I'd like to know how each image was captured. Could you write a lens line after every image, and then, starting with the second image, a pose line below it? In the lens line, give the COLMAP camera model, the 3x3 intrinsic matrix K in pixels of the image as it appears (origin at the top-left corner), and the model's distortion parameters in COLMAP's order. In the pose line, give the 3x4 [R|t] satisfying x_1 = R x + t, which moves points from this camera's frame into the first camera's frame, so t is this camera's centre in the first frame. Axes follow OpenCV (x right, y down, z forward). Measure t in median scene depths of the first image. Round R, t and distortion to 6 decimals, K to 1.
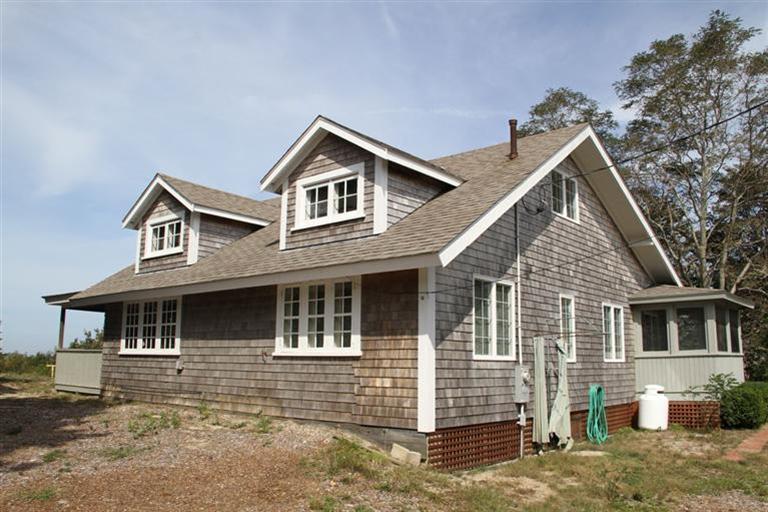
lens RADIAL K [[648.8, 0, 383.2], [0, 648.8, 266.0], [0, 0, 1]] dist [-0.206527, 0.114165]
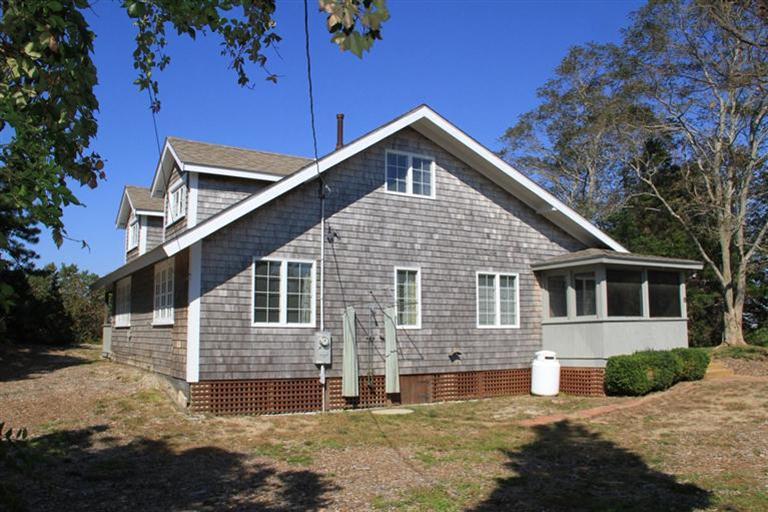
lens RADIAL K [[648.8, 0, 383.2], [0, 648.8, 266.0], [0, 0, 1]] dist [-0.206527, 0.114165]
pose [[0.950139, -0.046064, -0.308405, 0.695735], [0.060761, 0.997420, 0.038218, -0.001595], [0.305849, -0.055052, 0.950487, -0.077671]]
